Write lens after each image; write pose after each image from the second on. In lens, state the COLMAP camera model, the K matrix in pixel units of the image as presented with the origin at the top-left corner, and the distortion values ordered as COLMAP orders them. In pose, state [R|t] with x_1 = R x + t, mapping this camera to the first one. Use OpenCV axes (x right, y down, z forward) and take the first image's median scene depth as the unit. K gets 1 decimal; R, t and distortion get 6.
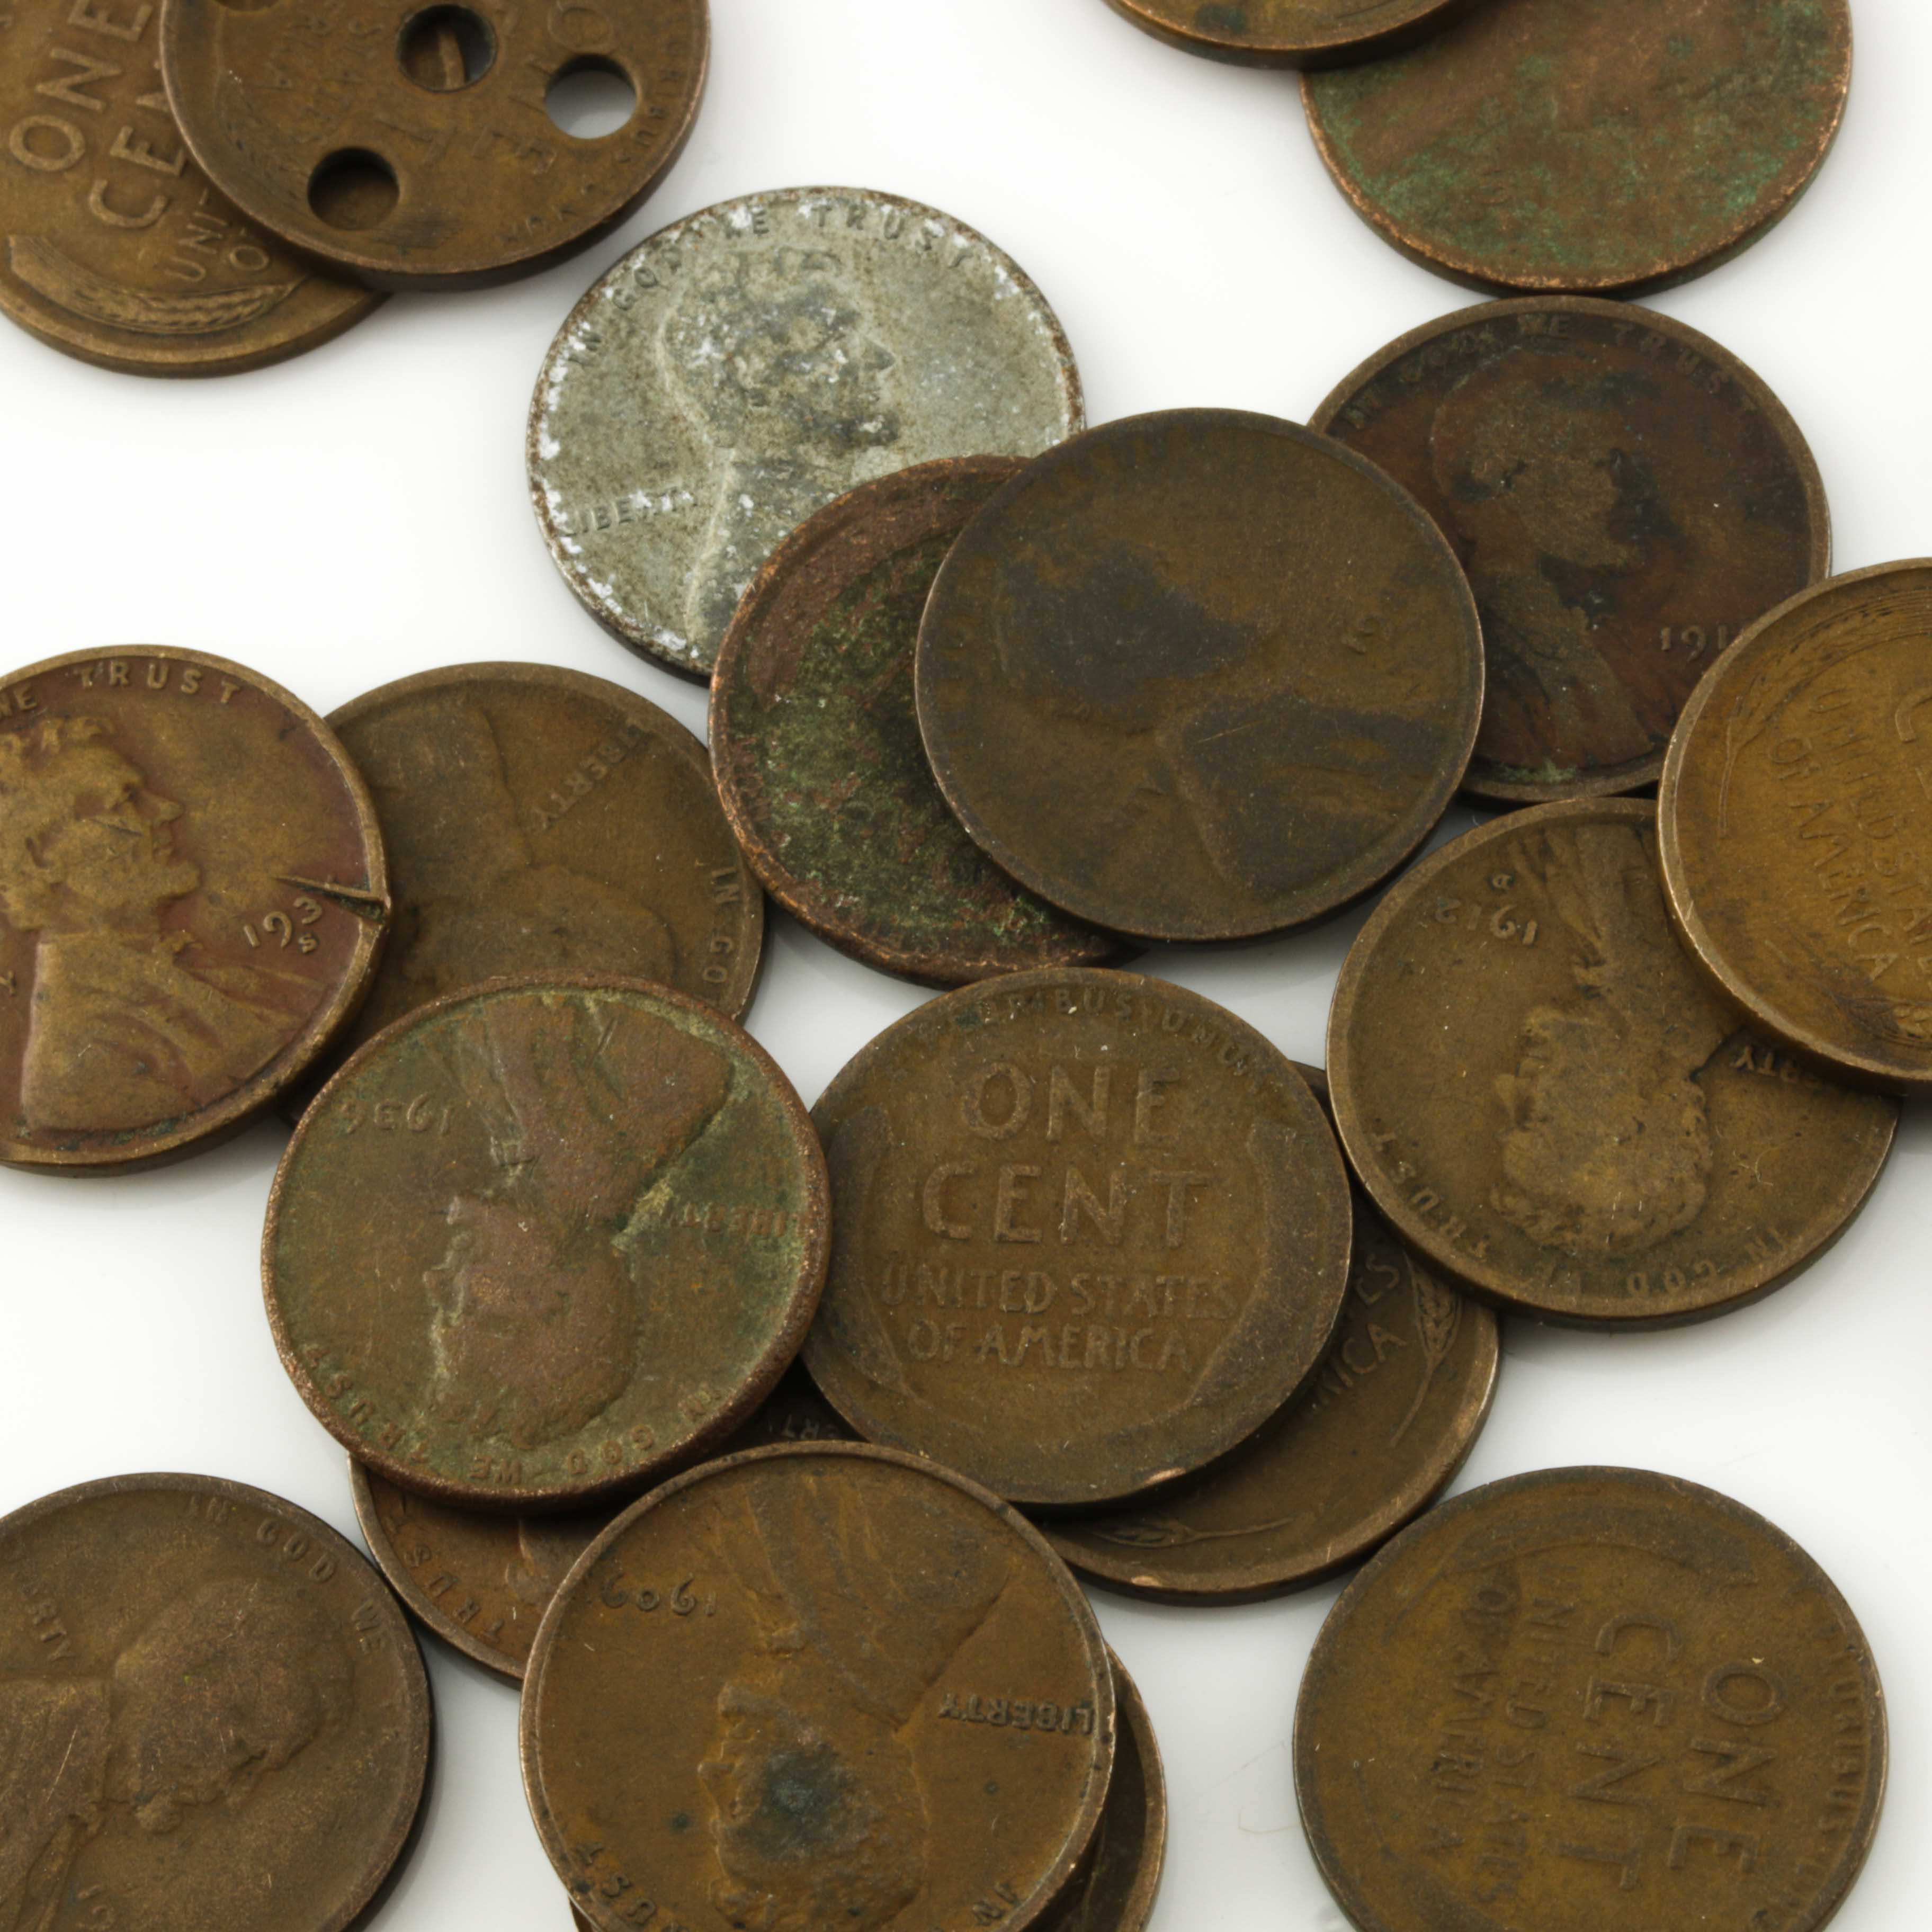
lens RADIAL K [[11211.0, 0, 966.6], [0, 11211.0, 966.1], [0, 0, 1]] dist [-0.186188, 0.000000]
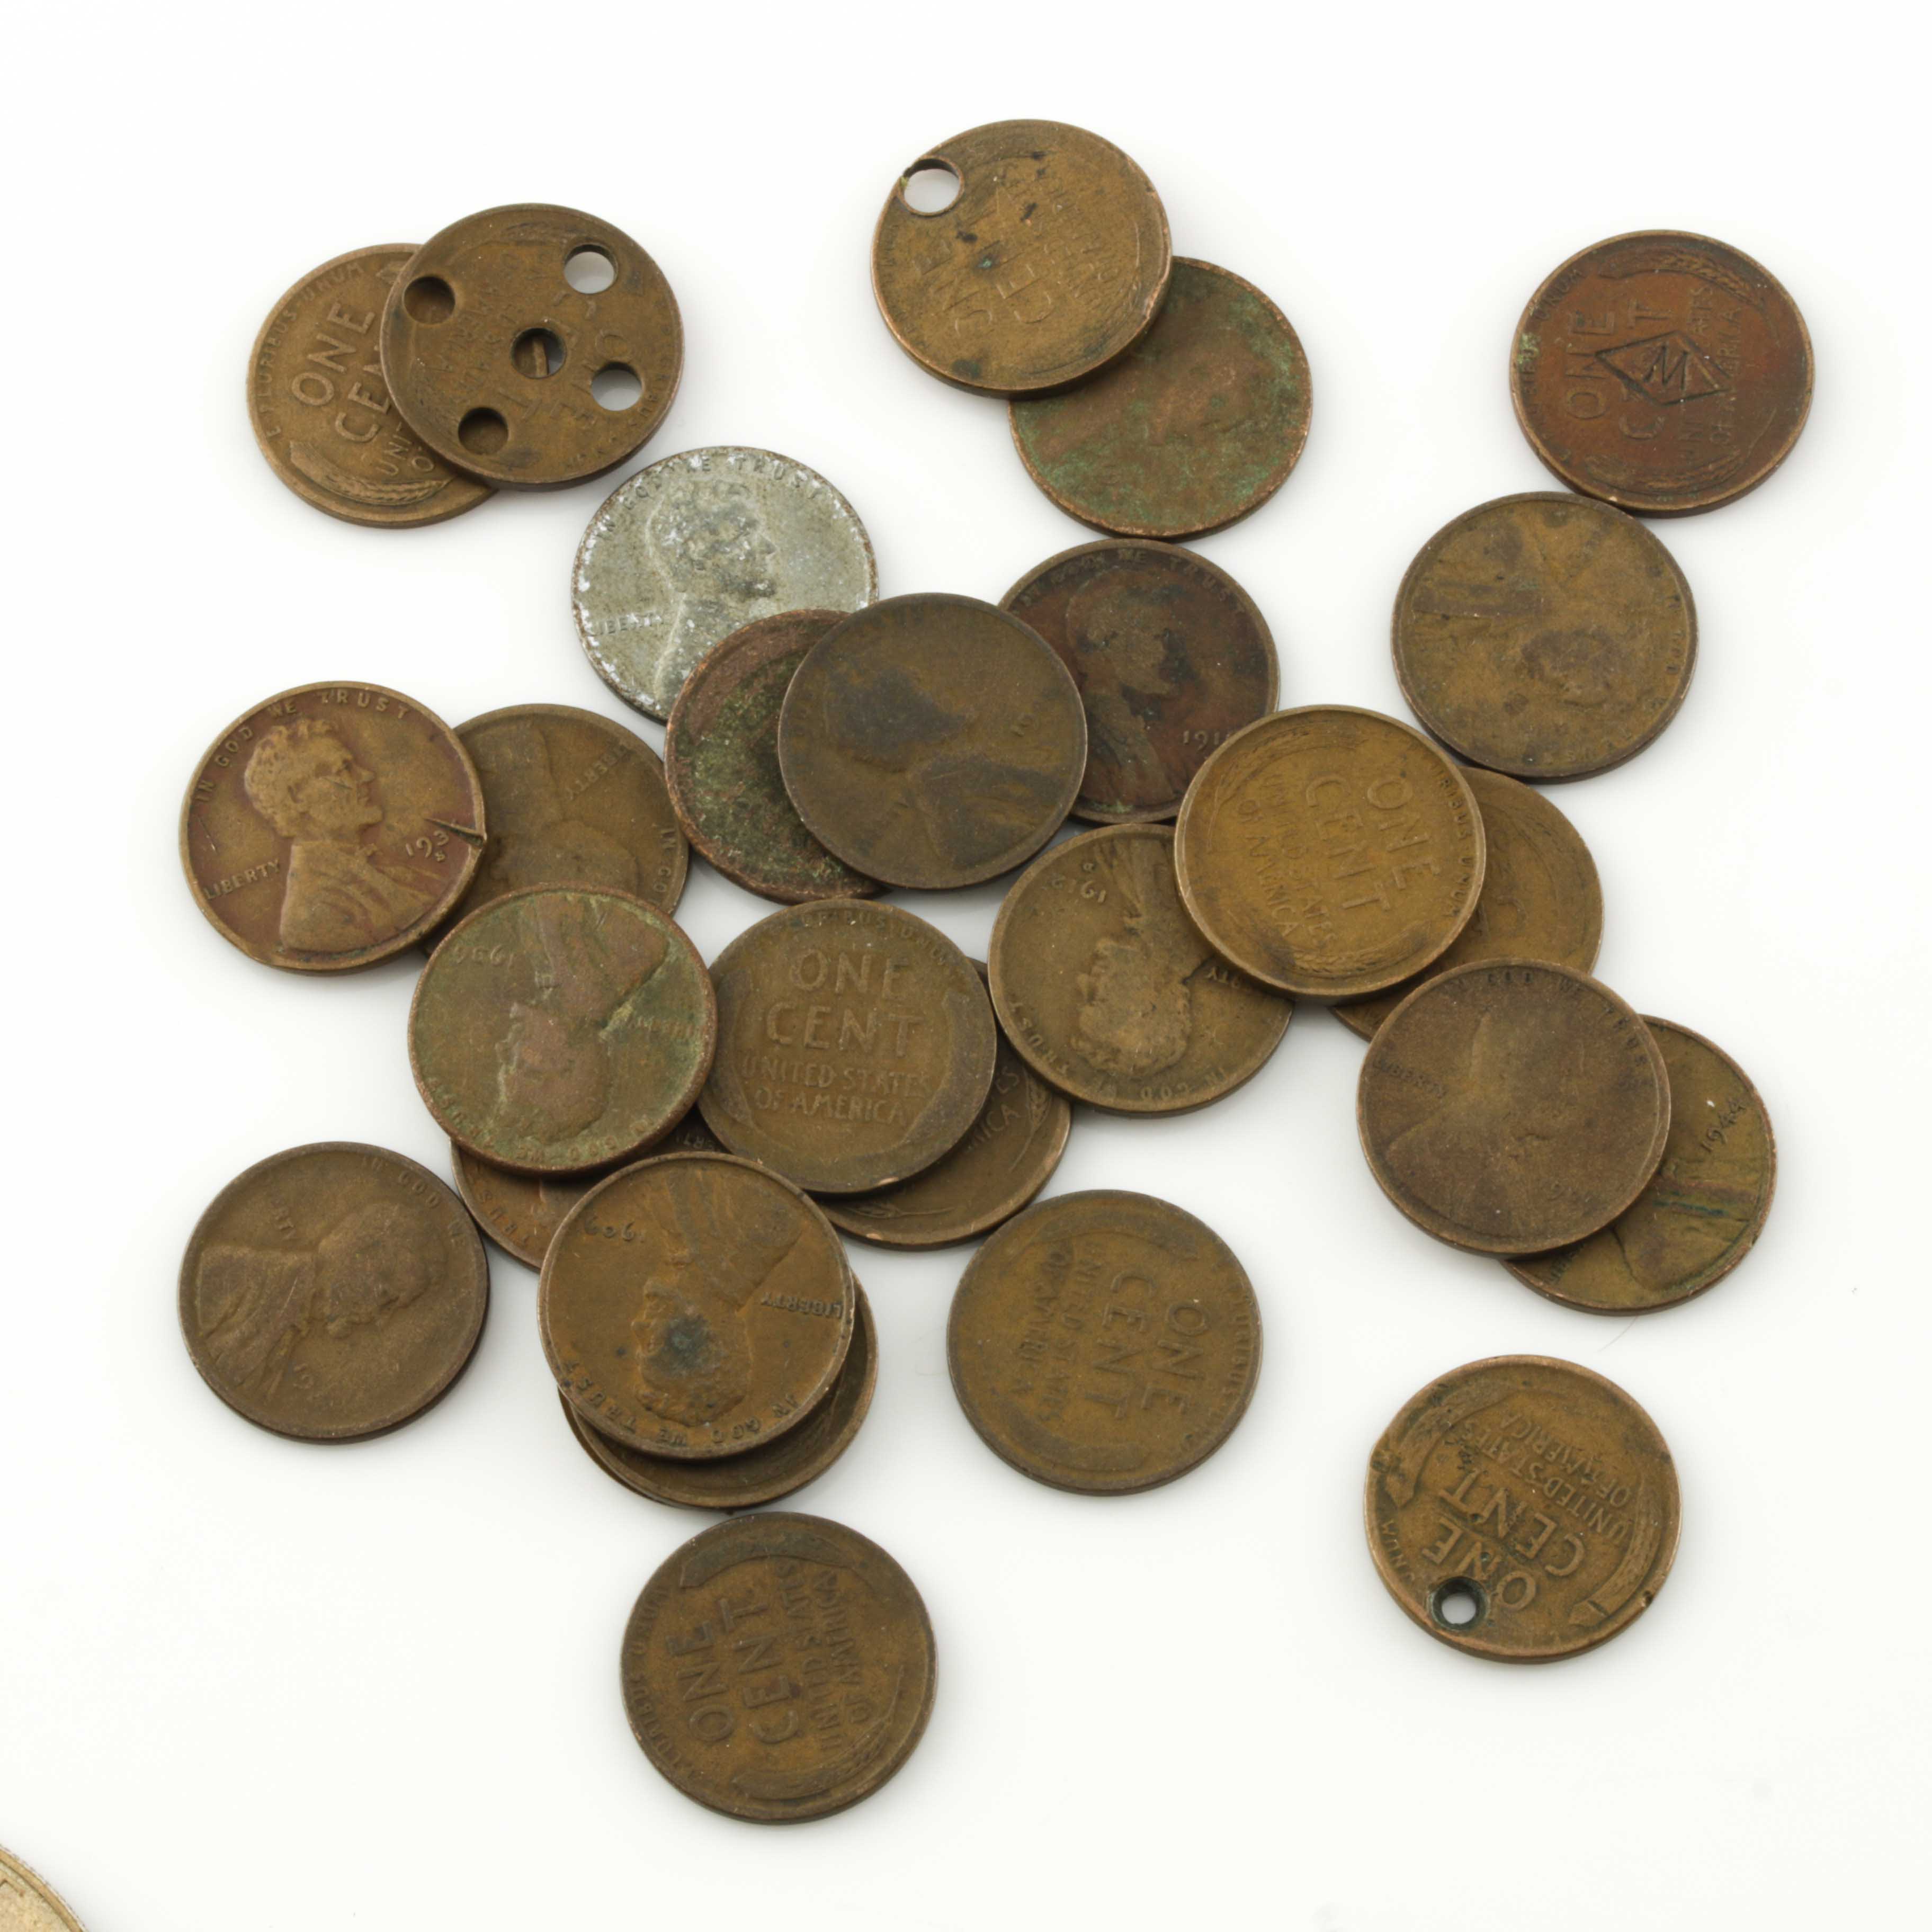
lens RADIAL K [[11211.0, 0, 965.8], [0, 11211.0, 966.1], [0, 0, 1]] dist [-0.186188, 0.000000]
pose [[0.997262, 0.062614, 0.039357, -0.044342], [-0.065515, 0.994850, 0.077344, -0.133135], [-0.034311, -0.079710, 0.996227, -0.845905]]
